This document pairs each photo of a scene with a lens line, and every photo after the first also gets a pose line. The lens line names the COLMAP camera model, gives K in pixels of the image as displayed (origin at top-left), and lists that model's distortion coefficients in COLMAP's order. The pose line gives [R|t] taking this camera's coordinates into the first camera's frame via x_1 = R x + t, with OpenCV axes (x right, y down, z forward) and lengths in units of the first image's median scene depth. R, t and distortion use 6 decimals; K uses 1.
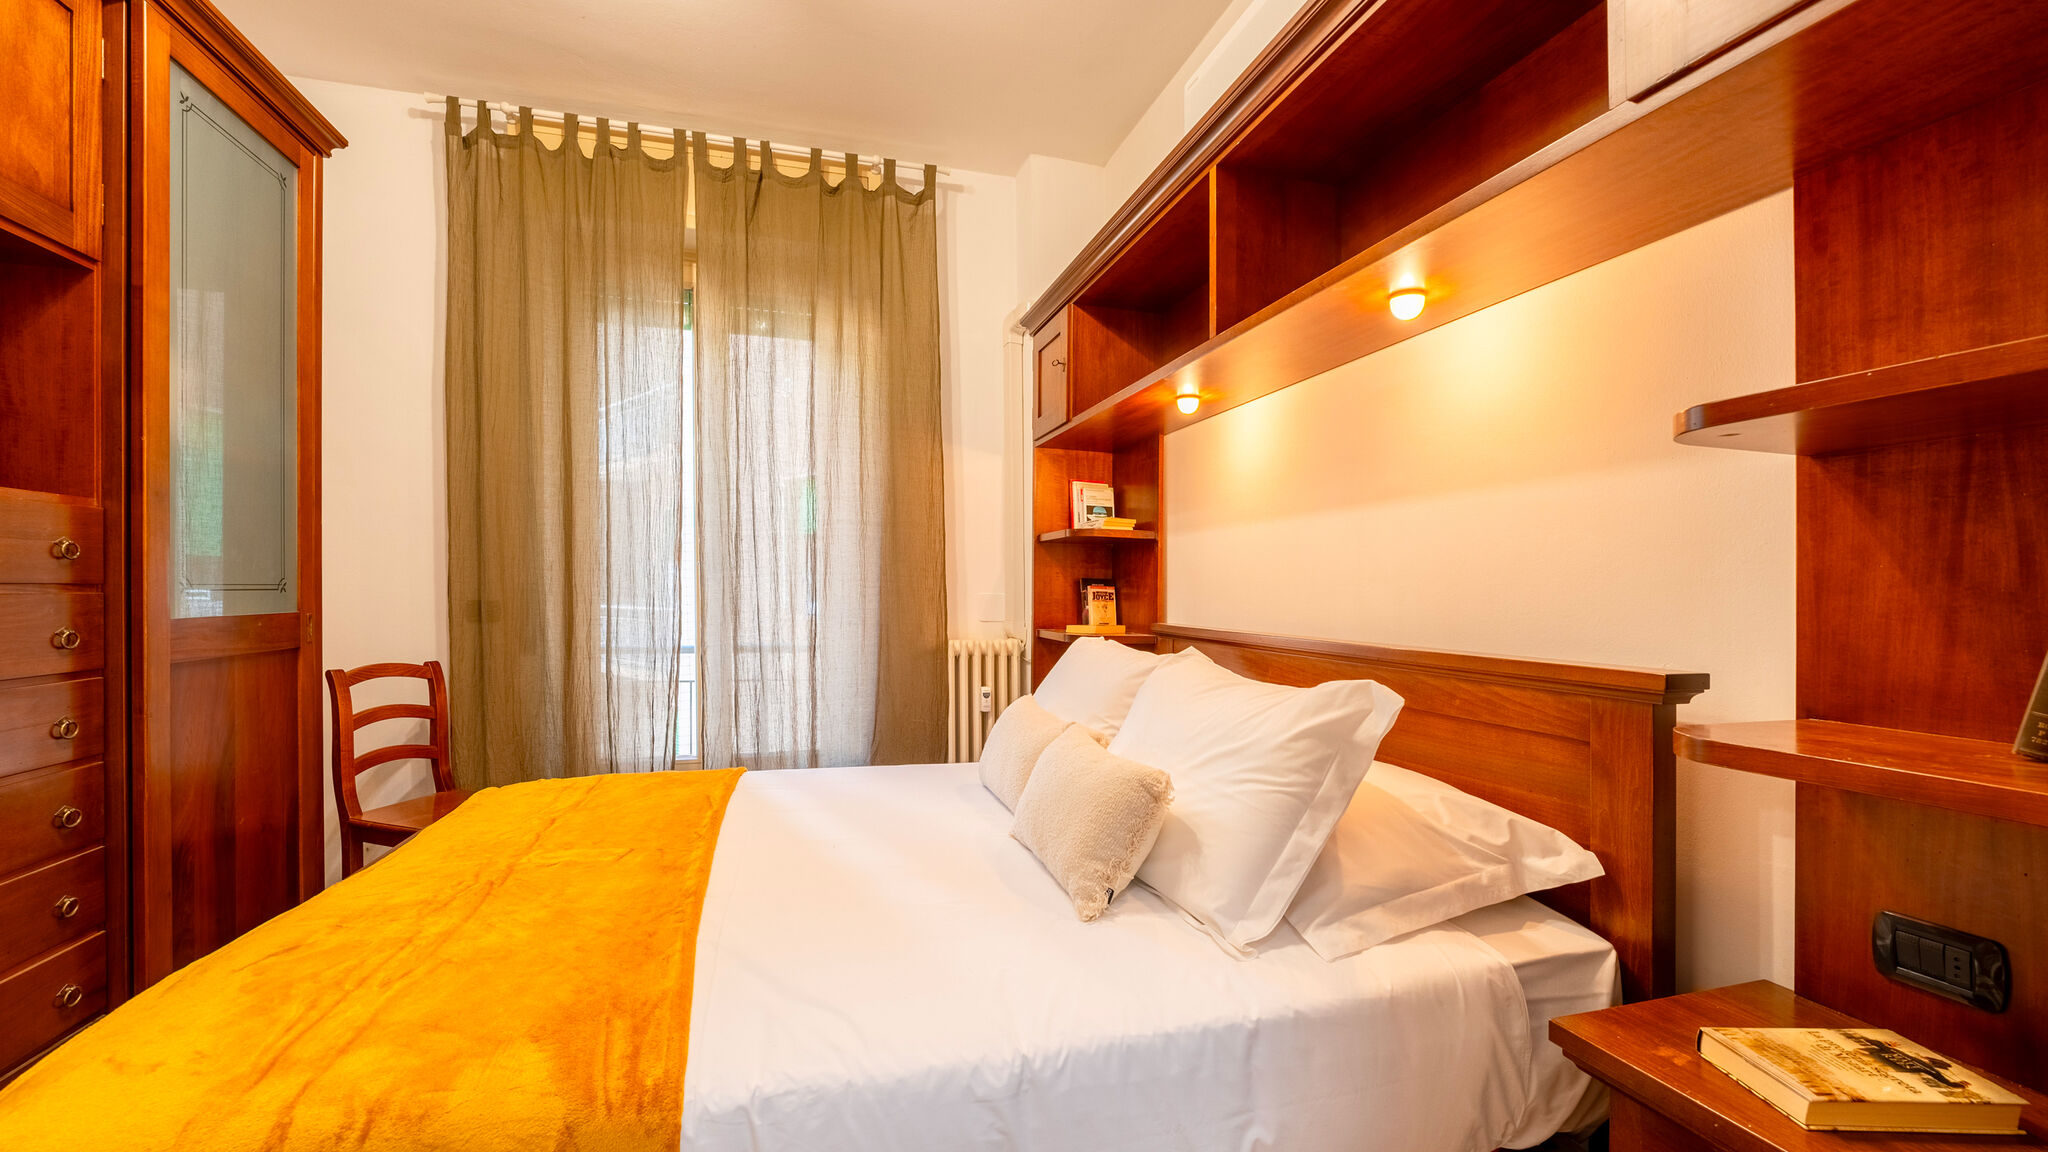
lens RADIAL K [[827.8, 0, 1010.5], [0, 827.8, 614.3], [0, 0, 1]] dist [-0.022575, 0.004483]
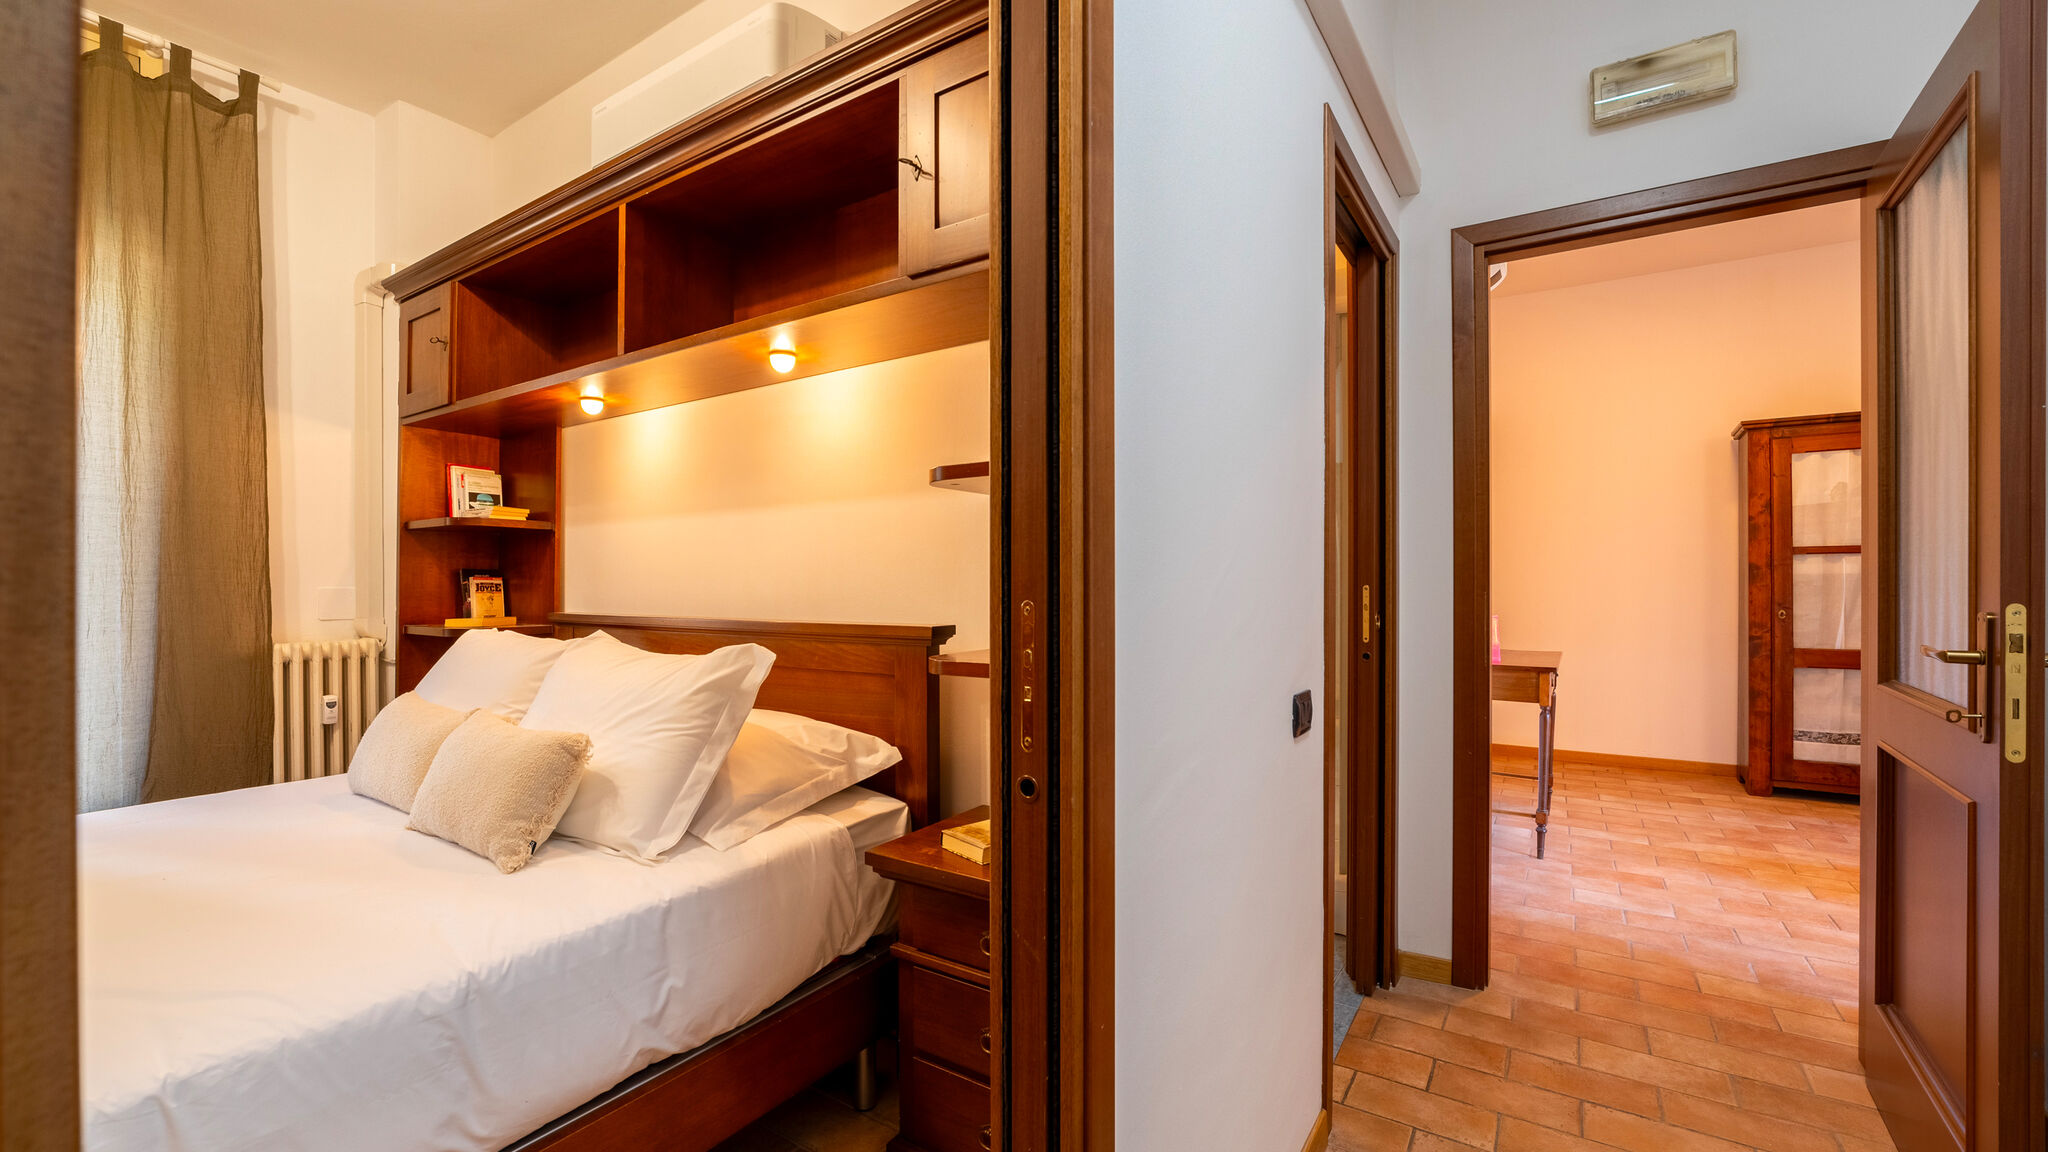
lens RADIAL K [[837.6, 0, 1032.7], [0, 837.6, 540.0], [0, 0, 1]] dist [-0.013275, 0.000401]
pose [[0.752636, 0.013794, 0.658292, -0.068014], [0.034724, 0.997558, -0.060603, 0.005046], [-0.657520, 0.068470, 0.750319, -0.193549]]
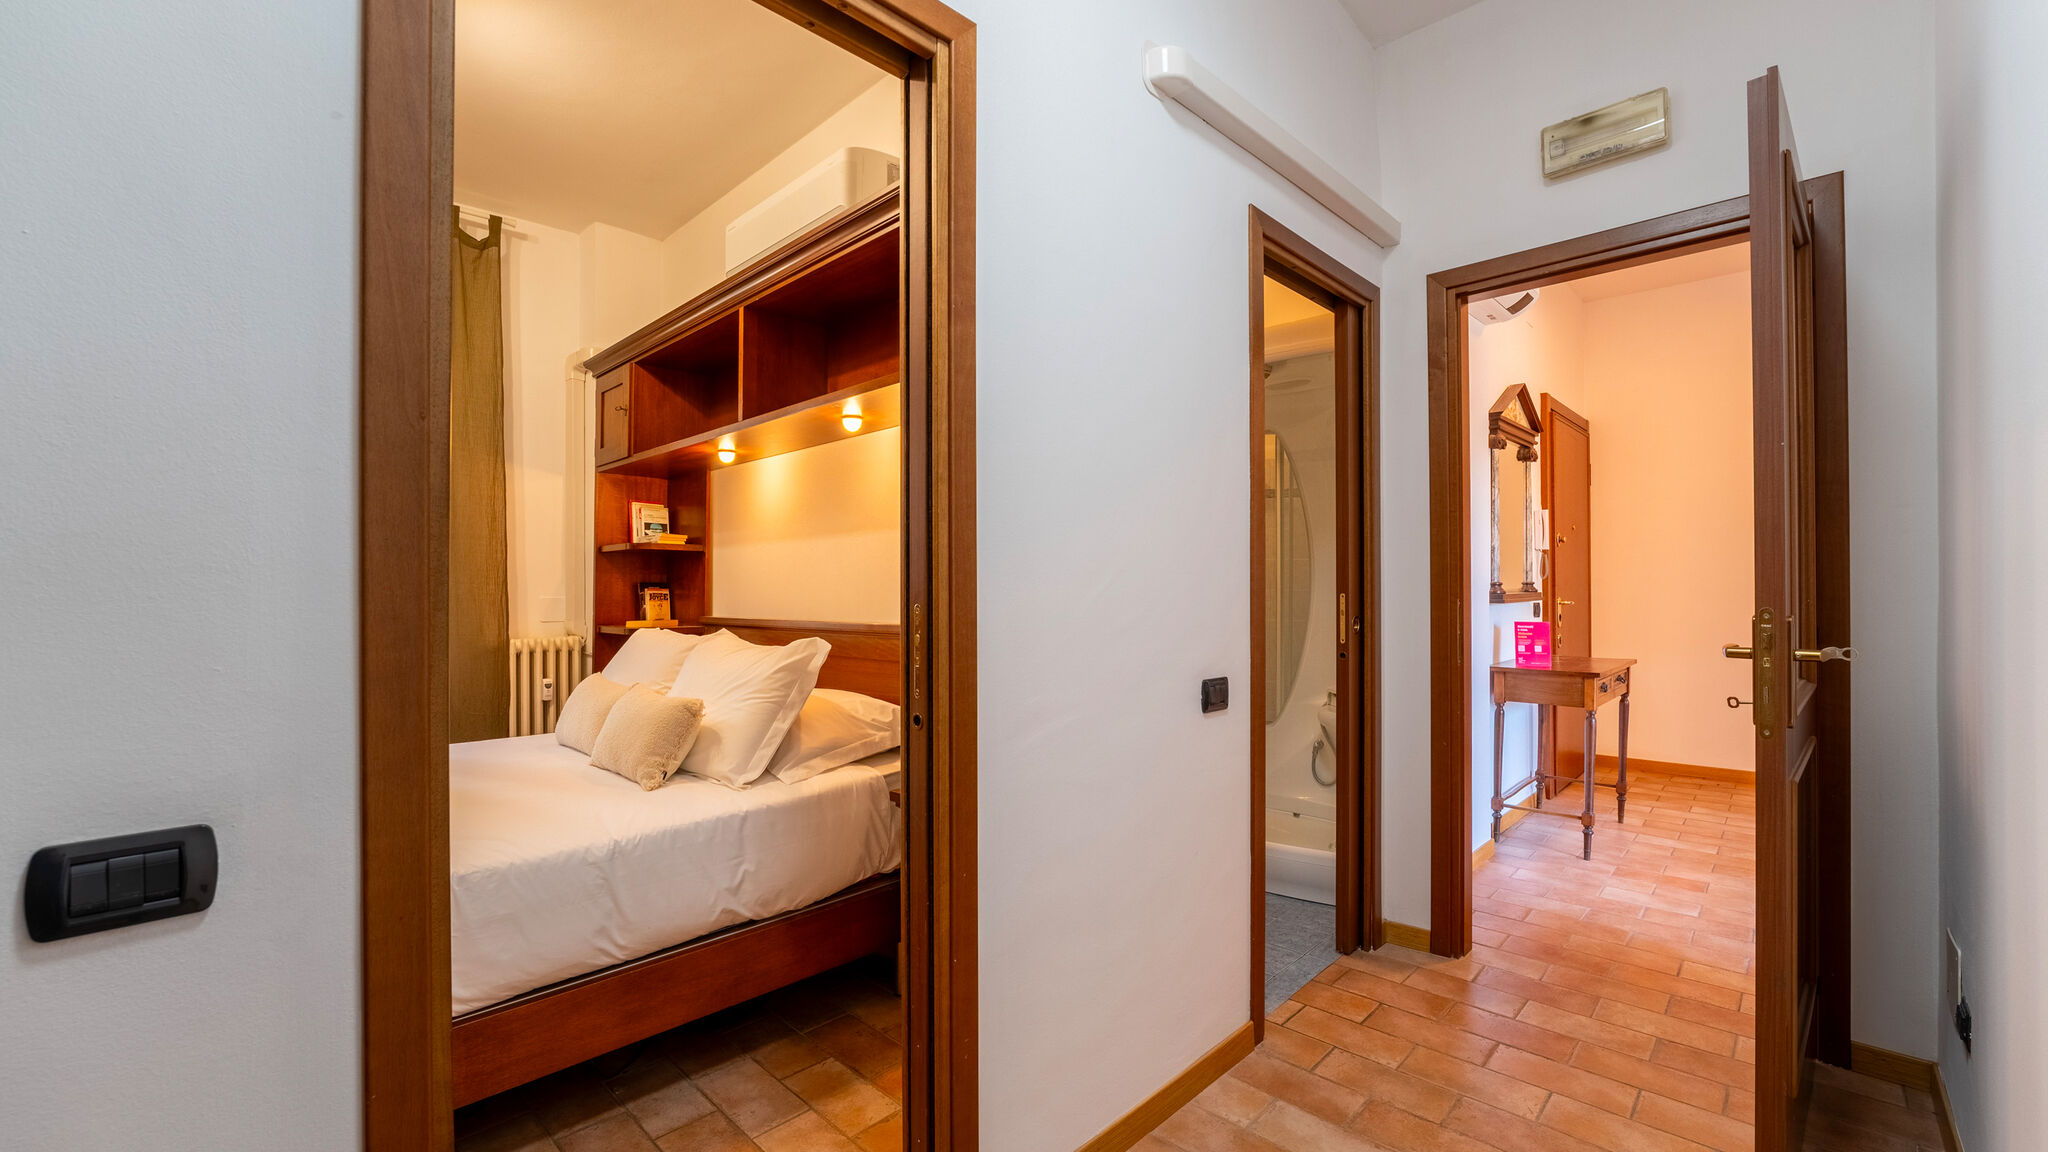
lens RADIAL K [[839.1, 0, 1033.7], [0, 839.1, 527.0], [0, 0, 1]] dist [-0.010878, -0.000139]
pose [[0.860527, 0.016862, 0.509126, -0.058687], [0.035355, 0.995065, -0.092714, 0.013489], [-0.508177, 0.097783, 0.855684, -0.481434]]
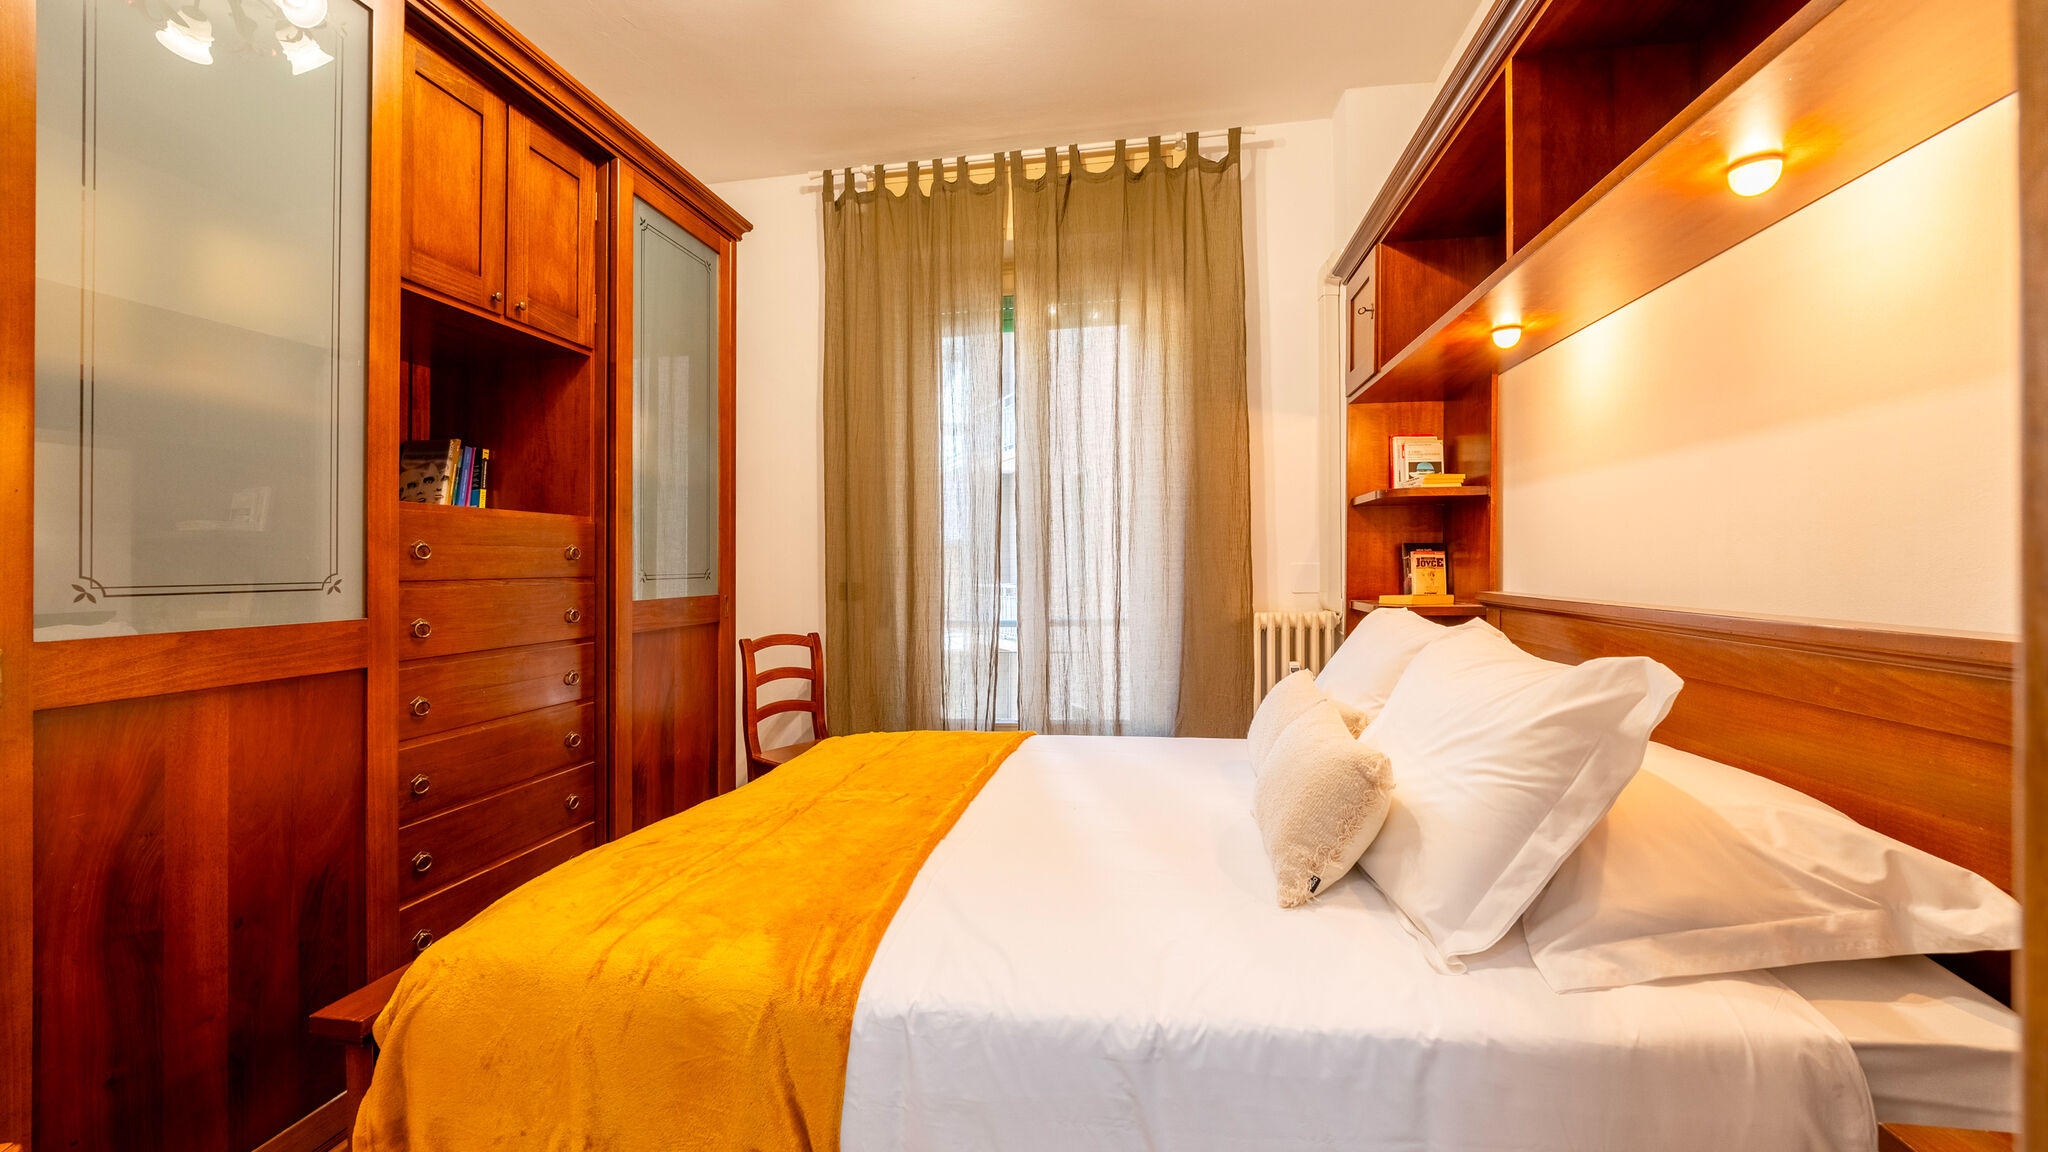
lens RADIAL K [[830.1, 0, 1020.6], [0, 830.1, 580.6], [0, 0, 1]] dist [-0.016443, 0.000224]
pose [[0.905654, -0.022609, -0.423413, 0.121919], [0.018535, 0.999734, -0.013737, 0.002452], [0.423611, 0.004593, 0.905832, 0.005638]]
